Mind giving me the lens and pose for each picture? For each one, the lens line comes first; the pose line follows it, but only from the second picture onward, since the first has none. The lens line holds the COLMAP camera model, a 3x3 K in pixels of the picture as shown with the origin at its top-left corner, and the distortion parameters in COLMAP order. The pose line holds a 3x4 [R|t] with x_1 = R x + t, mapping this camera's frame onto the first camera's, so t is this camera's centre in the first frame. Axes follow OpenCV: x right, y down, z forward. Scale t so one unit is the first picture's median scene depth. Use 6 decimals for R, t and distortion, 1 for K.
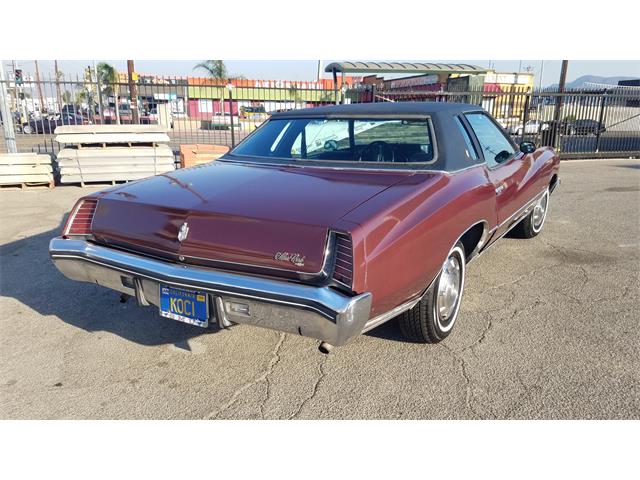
lens RADIAL K [[501.0, 0, 325.5], [0, 501.0, 248.1], [0, 0, 1]] dist [0.139333, -0.226916]
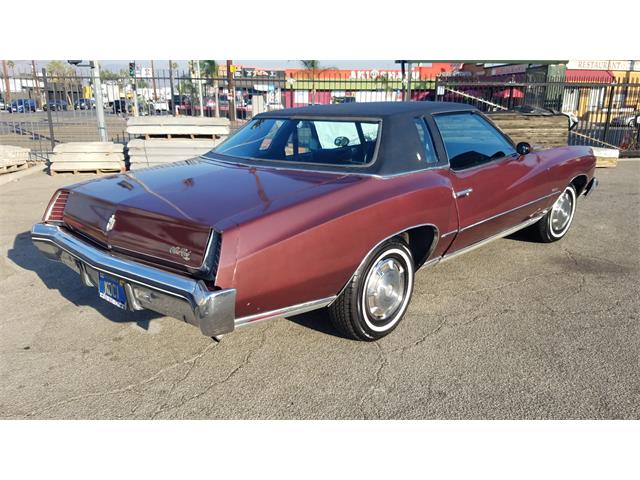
lens RADIAL K [[501.0, 0, 325.5], [0, 501.0, 248.1], [0, 0, 1]] dist [0.139333, -0.226916]
pose [[0.980579, 0.053842, -0.188590, 0.116139], [-0.049951, 0.998430, 0.025326, -0.008616], [0.189658, -0.015414, 0.981729, -0.005635]]
